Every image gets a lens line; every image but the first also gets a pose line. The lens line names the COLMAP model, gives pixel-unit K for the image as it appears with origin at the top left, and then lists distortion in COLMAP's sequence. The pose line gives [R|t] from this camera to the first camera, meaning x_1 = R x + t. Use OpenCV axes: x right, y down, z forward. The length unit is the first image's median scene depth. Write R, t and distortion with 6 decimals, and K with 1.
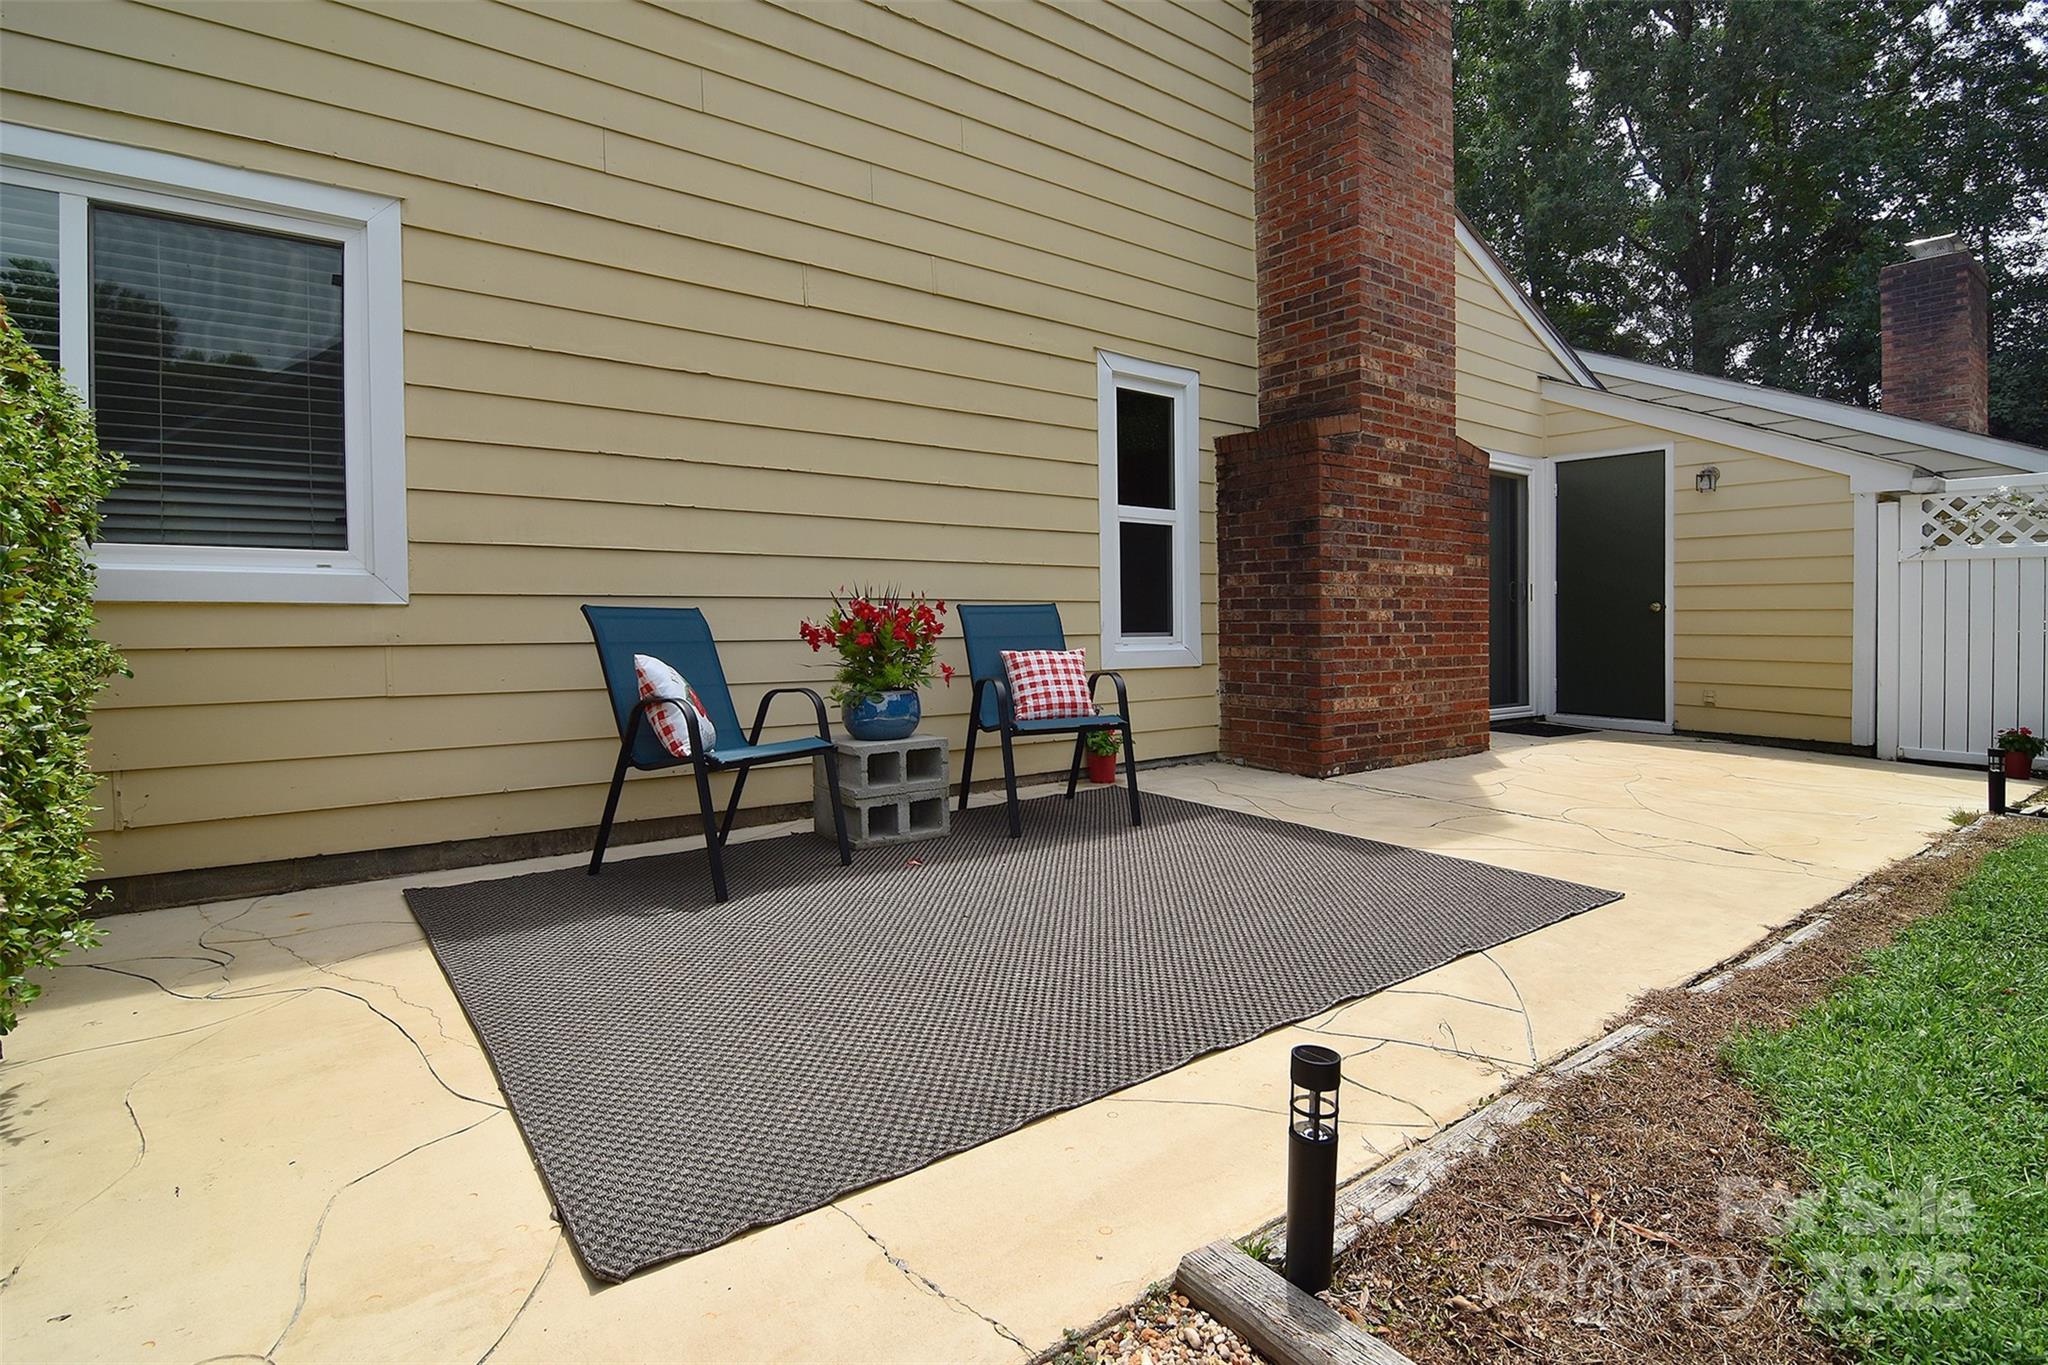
lens RADIAL K [[995.9, 0, 1053.6], [0, 995.9, 655.6], [0, 0, 1]] dist [-0.012166, -0.005126]
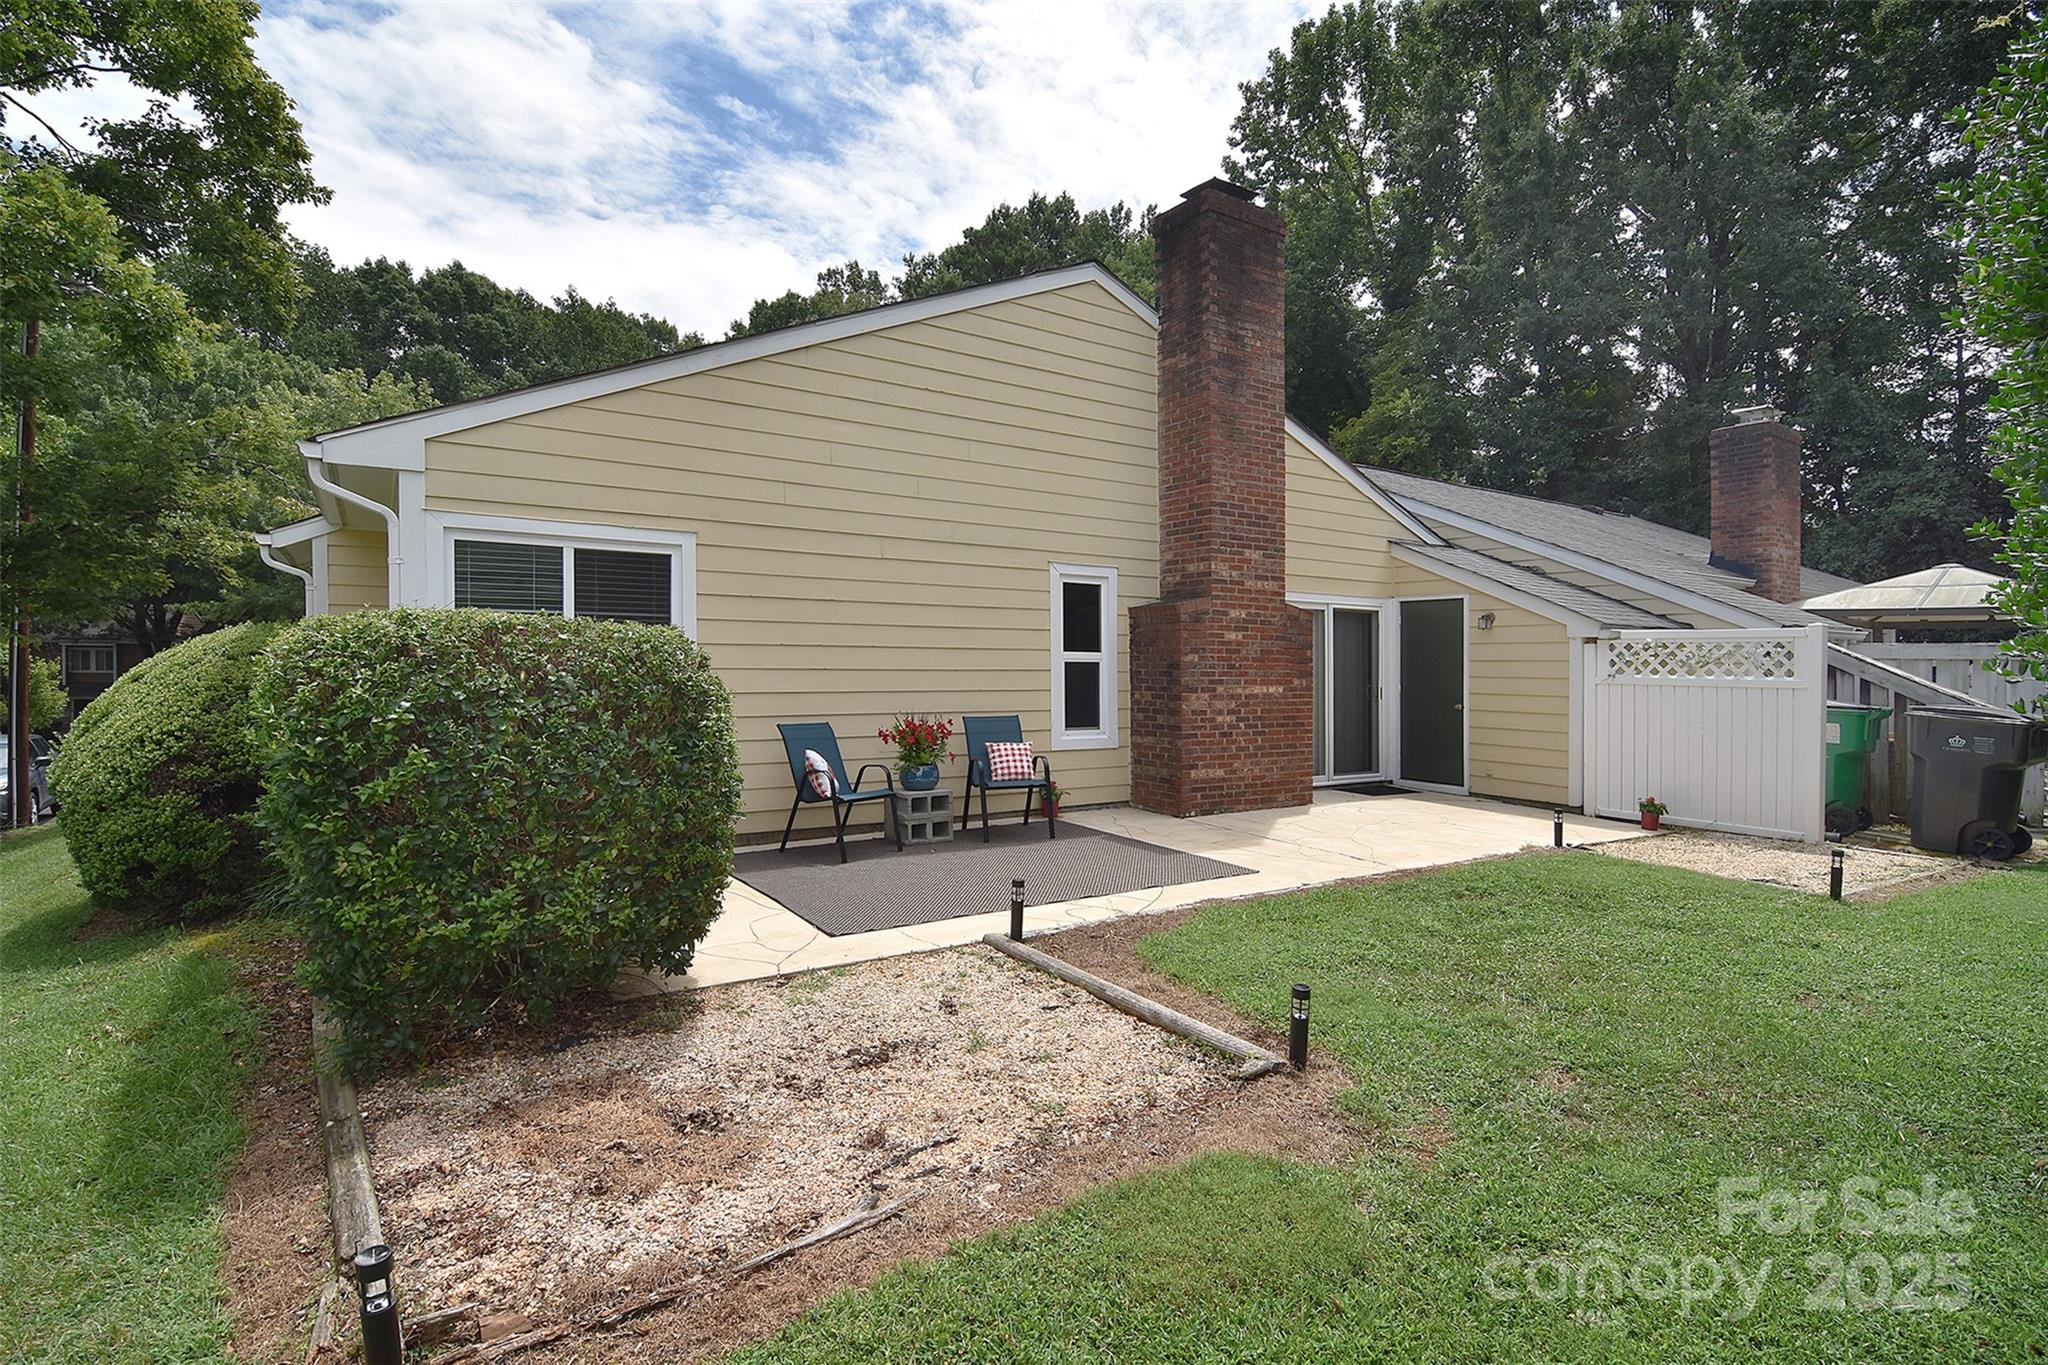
lens RADIAL K [[995.9, 0, 1017.9], [0, 995.9, 690.1], [0, 0, 1]] dist [-0.012166, -0.005126]
pose [[0.995400, 0.009703, -0.095311, 0.145438], [-0.011003, 0.999853, -0.013129, -0.063385], [0.095170, 0.014117, 0.995361, -0.659205]]
